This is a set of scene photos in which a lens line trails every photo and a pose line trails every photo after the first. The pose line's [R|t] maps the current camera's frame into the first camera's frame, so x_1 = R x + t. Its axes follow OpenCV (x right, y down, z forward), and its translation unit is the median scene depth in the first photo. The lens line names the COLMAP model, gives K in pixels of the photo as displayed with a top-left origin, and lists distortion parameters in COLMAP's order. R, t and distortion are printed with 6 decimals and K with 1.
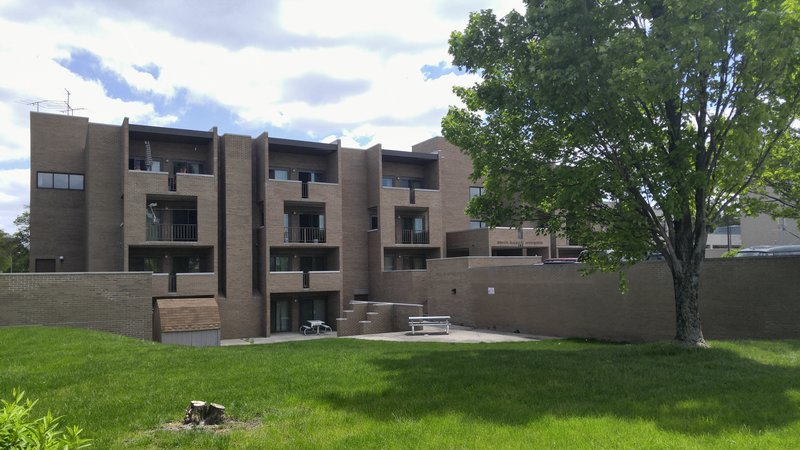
lens RADIAL K [[589.8, 0, 436.6], [0, 589.8, 229.2], [0, 0, 1]] dist [-0.000913, 0.045091]
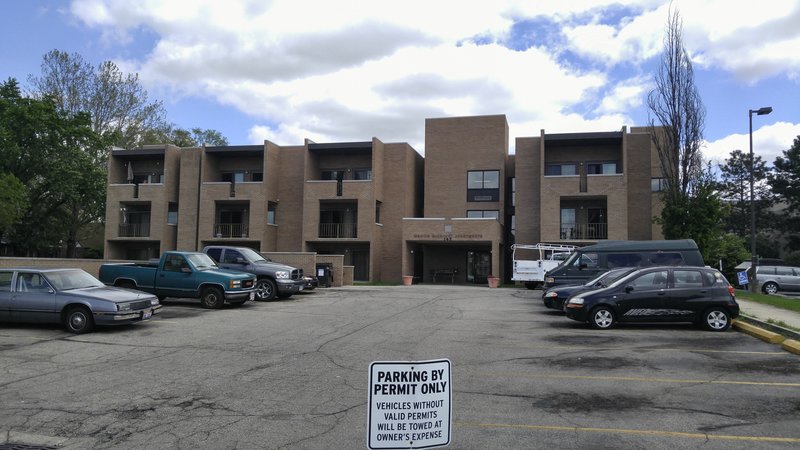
lens RADIAL K [[589.8, 0, 436.6], [0, 589.8, 229.2], [0, 0, 1]] dist [-0.000913, 0.045091]
pose [[0.716264, -0.018768, -0.697577, 0.838212], [0.020418, 0.999774, -0.005933, 0.022341], [0.697531, -0.009993, 0.716485, 0.481523]]
